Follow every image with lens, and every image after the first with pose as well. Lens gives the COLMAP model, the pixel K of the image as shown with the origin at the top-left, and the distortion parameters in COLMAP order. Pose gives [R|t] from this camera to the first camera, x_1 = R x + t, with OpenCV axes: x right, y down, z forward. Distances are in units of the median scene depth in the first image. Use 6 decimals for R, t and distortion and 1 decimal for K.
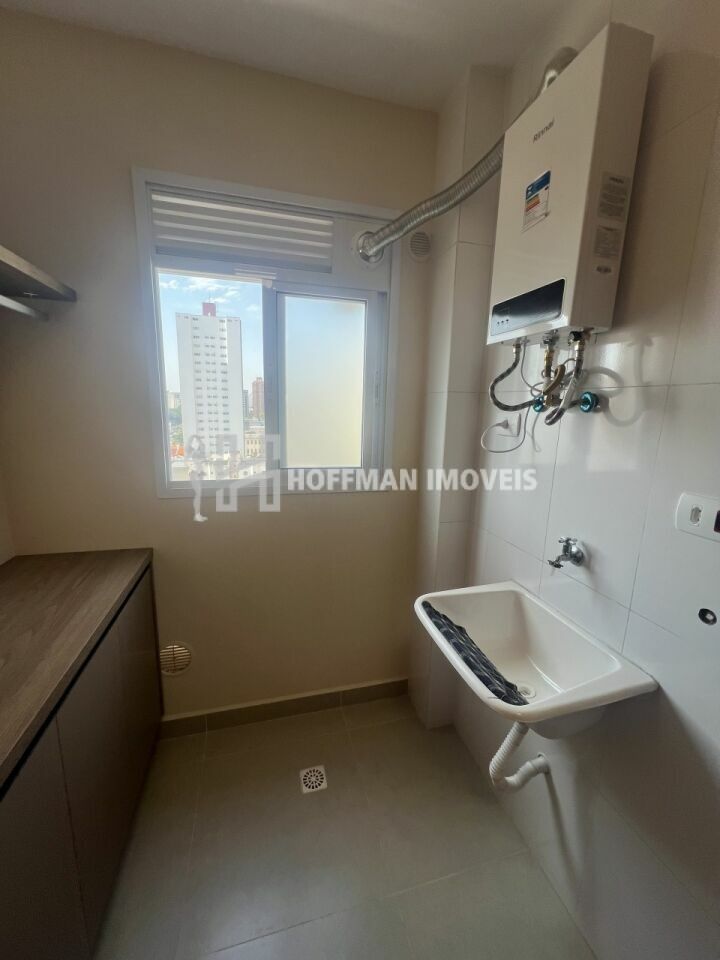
lens RADIAL K [[382.9, 0, 360.4], [0, 382.9, 480.5], [0, 0, 1]] dist [0.000561, 0.000192]
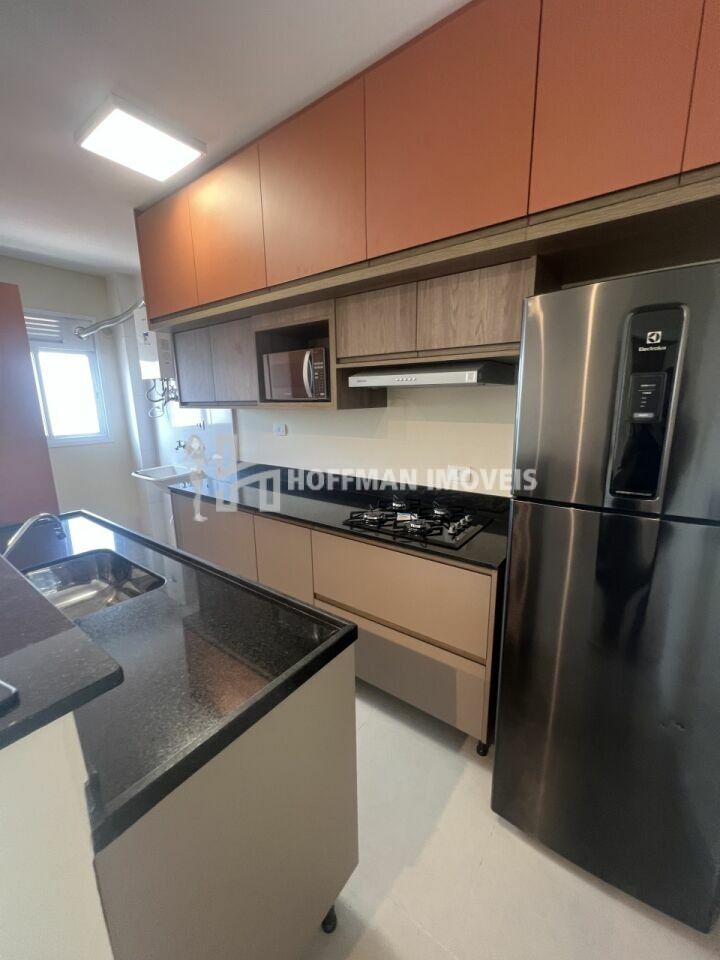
lens RADIAL K [[382.9, 0, 360.4], [0, 382.9, 480.5], [0, 0, 1]] dist [0.000561, 0.000192]
pose [[0.787198, -0.162084, 0.595019, -0.184446], [0.150944, 0.986136, 0.068929, 0.384303], [-0.597942, 0.035554, 0.800750, -1.951921]]
